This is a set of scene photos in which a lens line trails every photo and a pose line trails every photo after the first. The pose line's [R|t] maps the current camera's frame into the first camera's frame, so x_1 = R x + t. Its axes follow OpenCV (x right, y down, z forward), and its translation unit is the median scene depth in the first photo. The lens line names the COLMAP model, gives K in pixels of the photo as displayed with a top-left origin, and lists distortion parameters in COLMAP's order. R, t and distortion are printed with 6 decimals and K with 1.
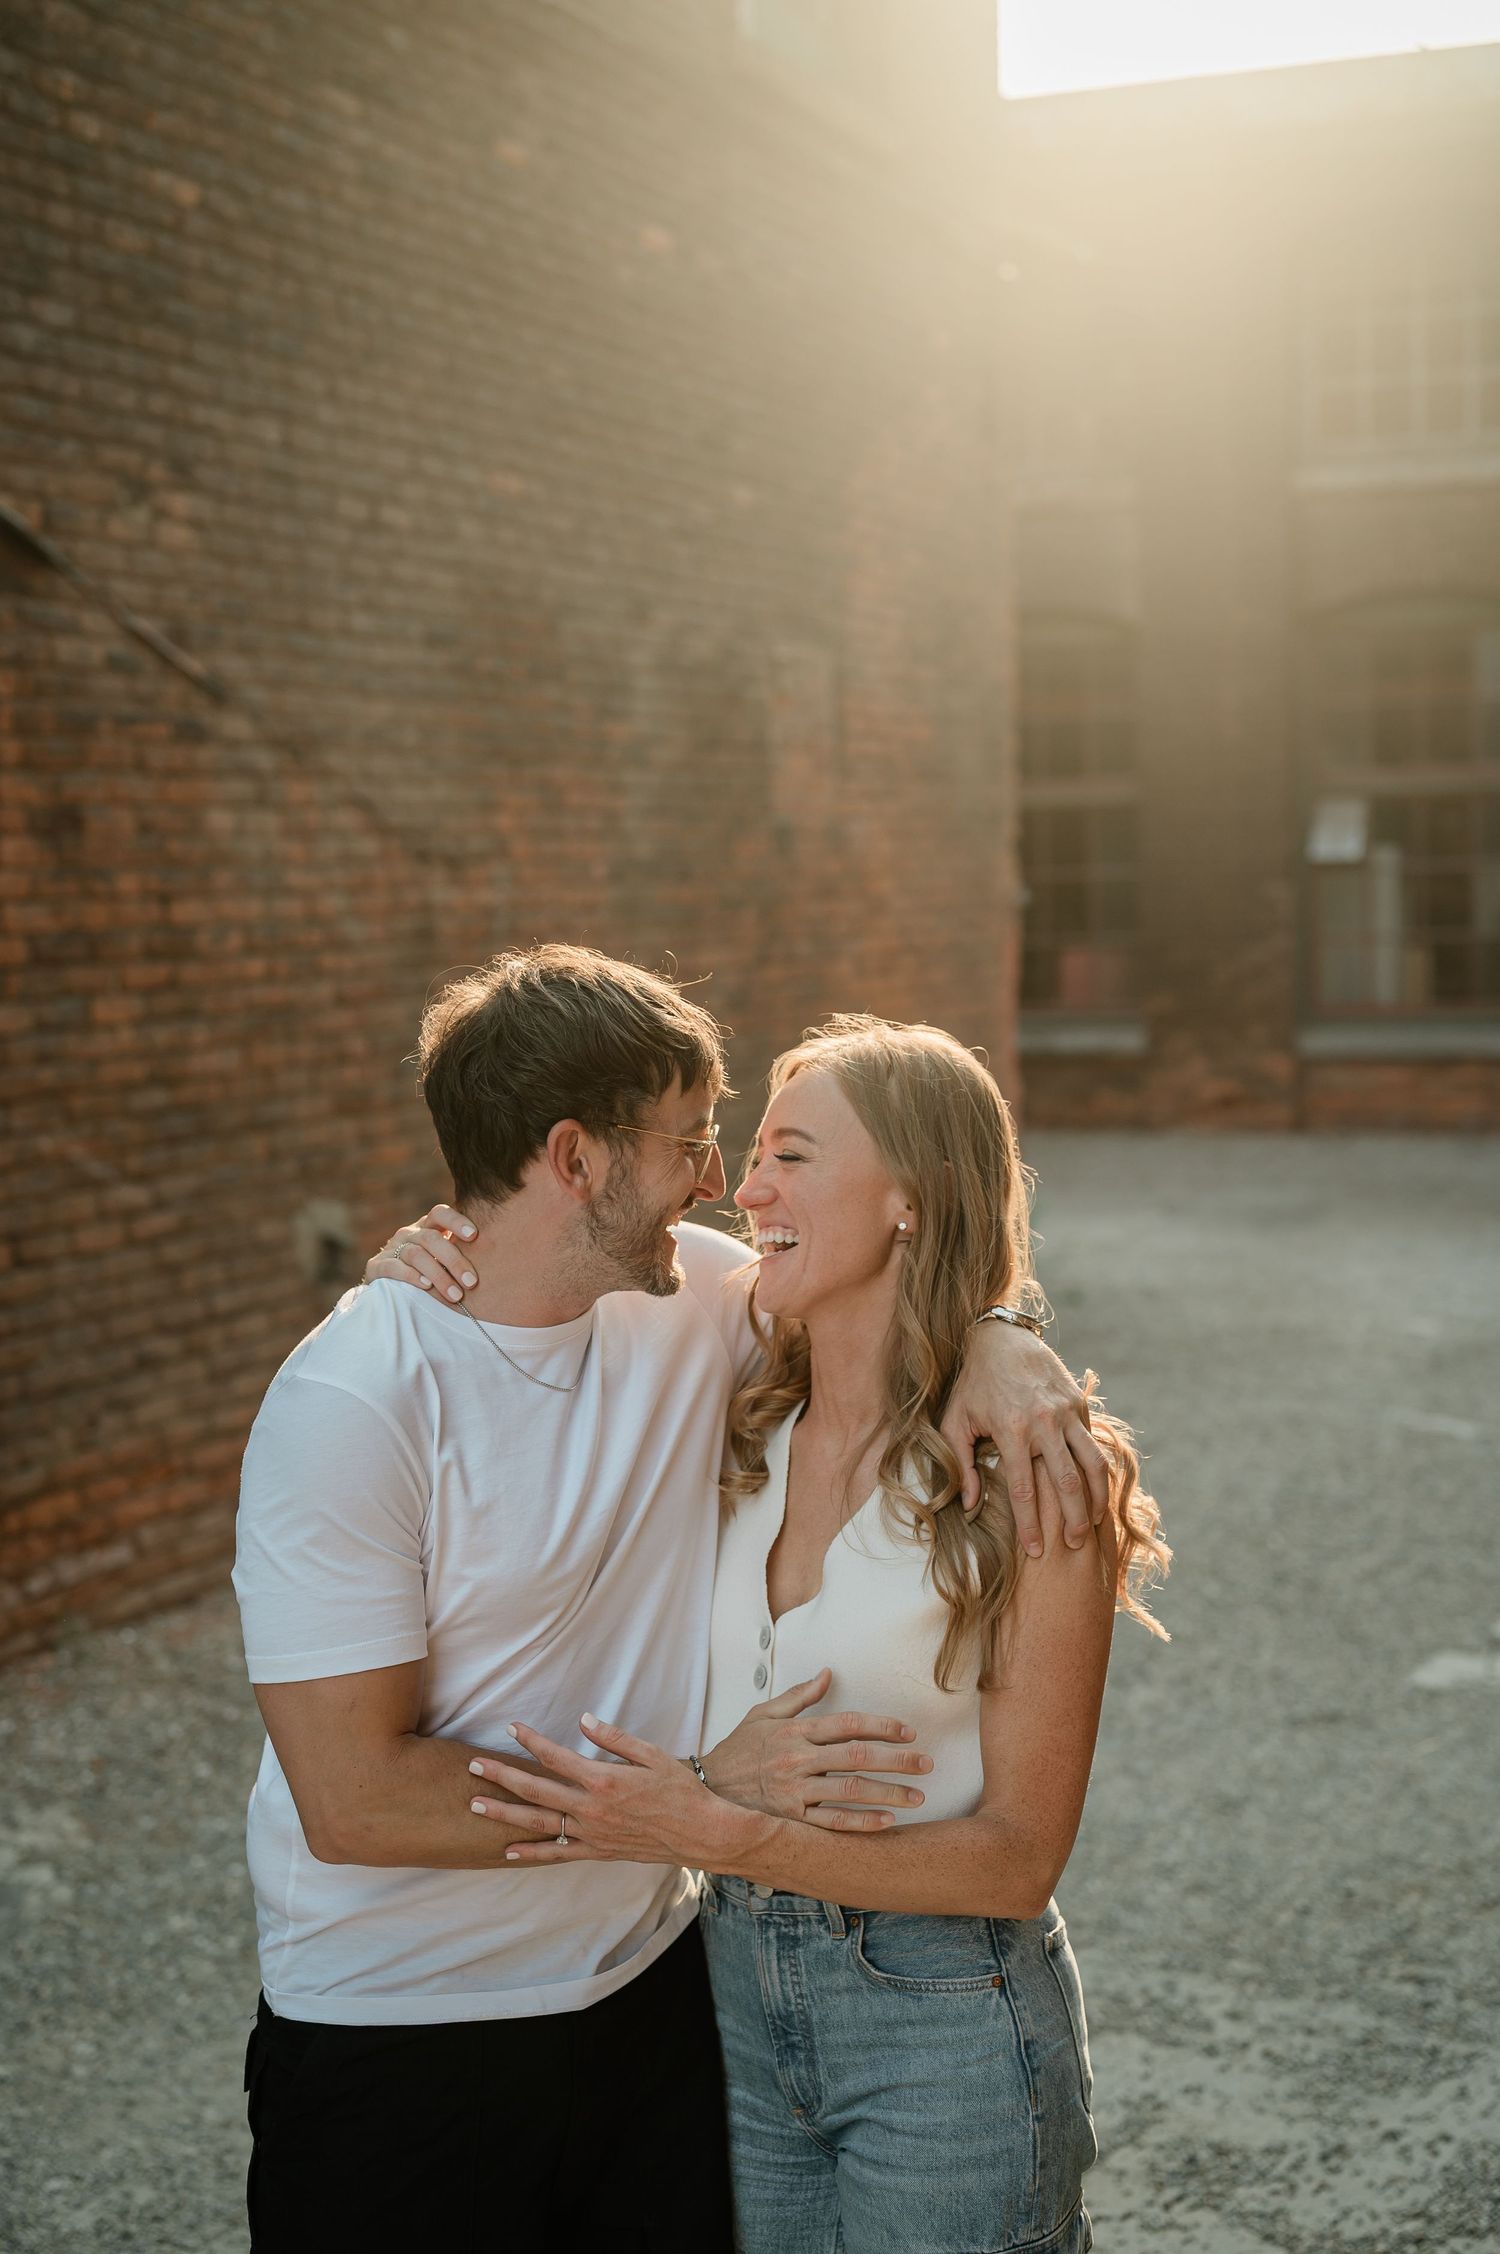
lens RADIAL K [[3240.6, 0, 750.0], [0, 3240.6, 1127.0], [0, 0, 1]] dist [0.007905, -0.066523]
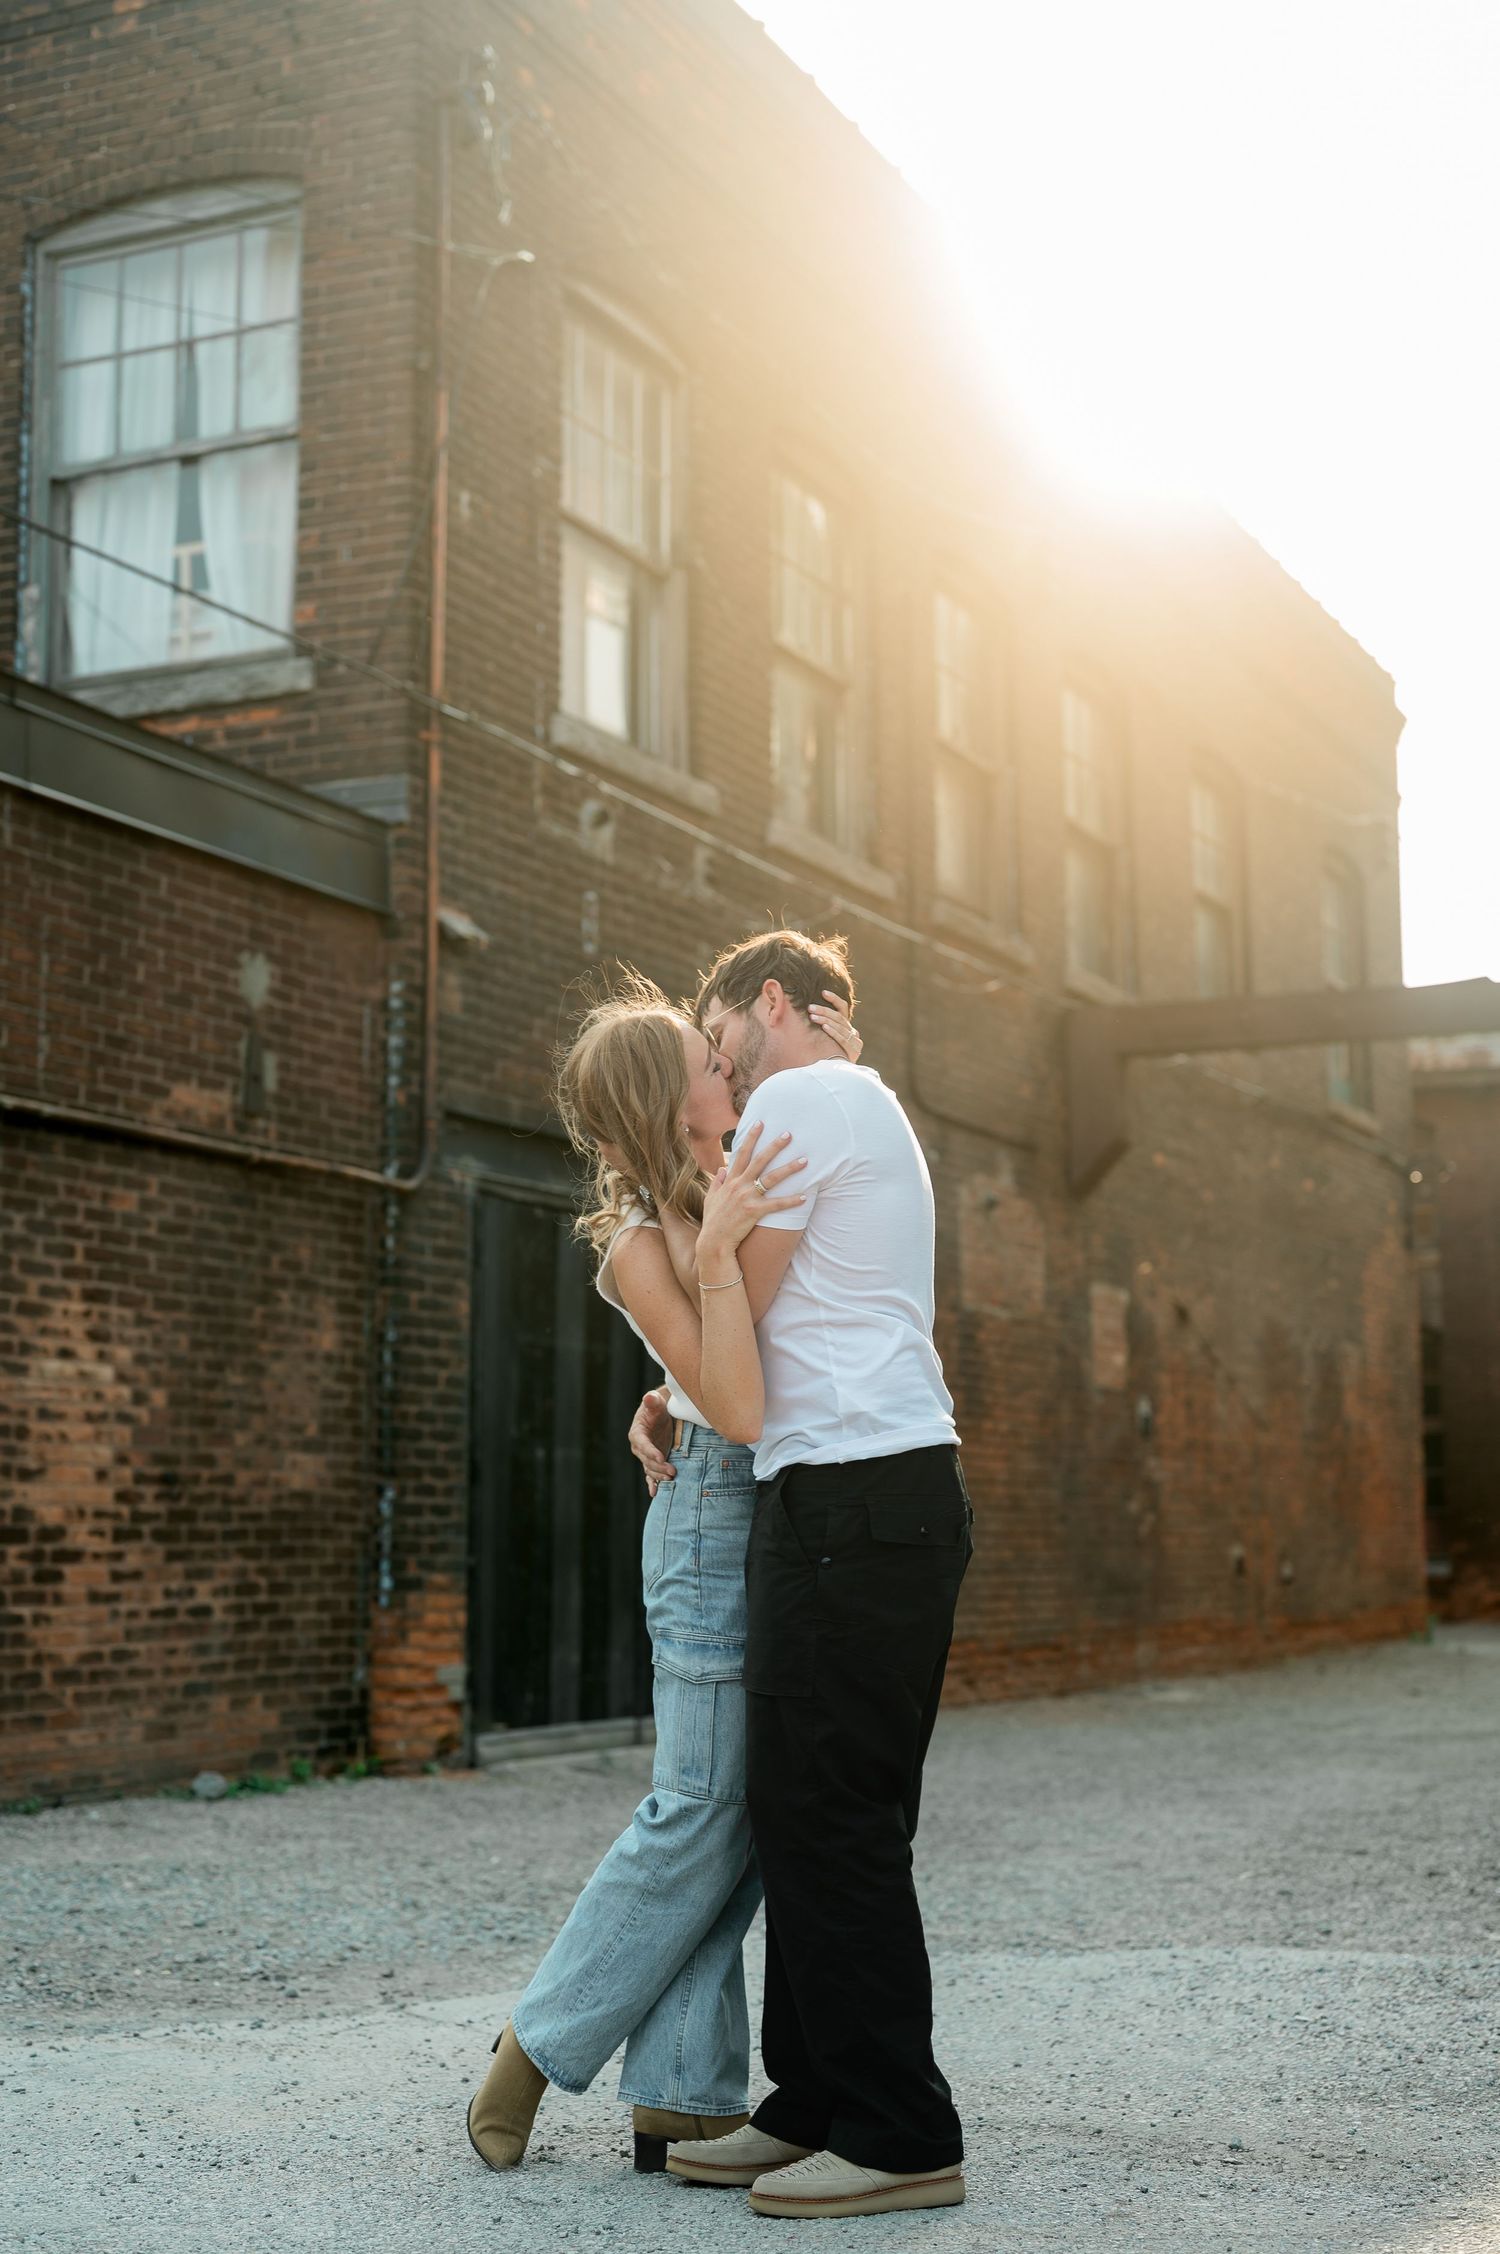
lens RADIAL K [[3240.6, 0, 750.0], [0, 3240.6, 1127.0], [0, 0, 1]] dist [0.007905, -0.066523]
pose [[0.998926, 0.019084, -0.042226, -0.358475], [-0.027331, 0.978522, -0.204321, 0.206715], [0.037420, 0.205256, 0.977993, -1.485297]]
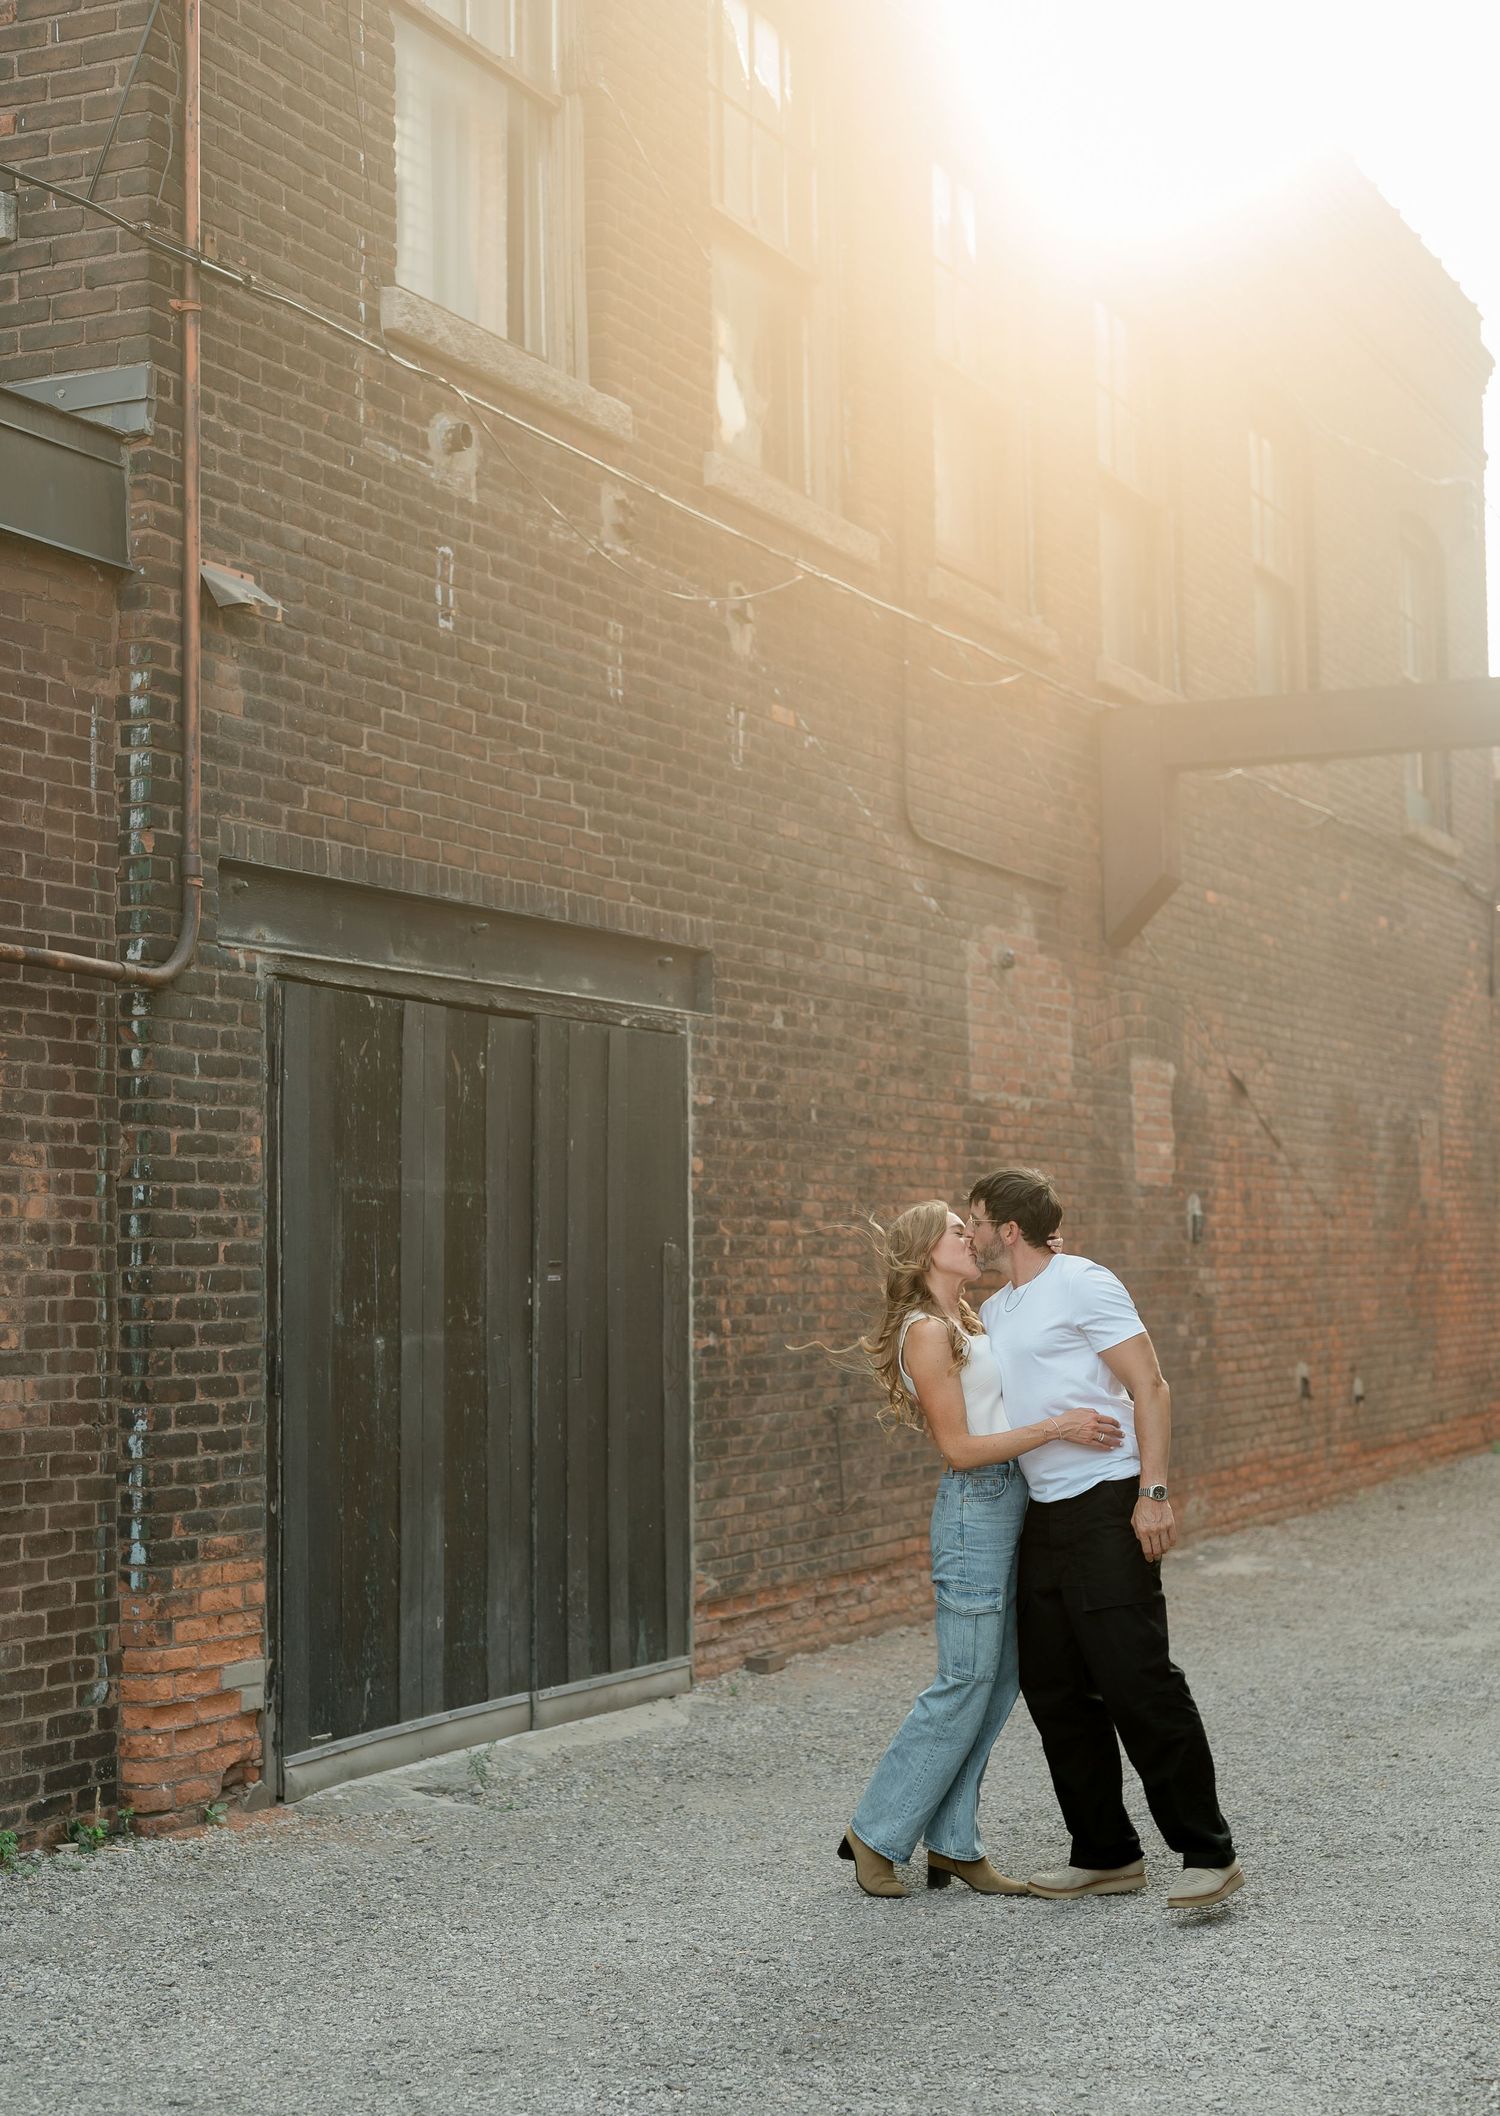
lens RADIAL K [[3234.1, 0, 750.0], [0, 3234.1, 1058.0], [0, 0, 1]] dist [0.007549, -0.045391]
pose [[0.999128, 0.012080, -0.039974, -0.354043], [-0.017516, 0.990197, -0.138576, 0.109518], [0.037908, 0.139155, 0.989545, -1.074557]]
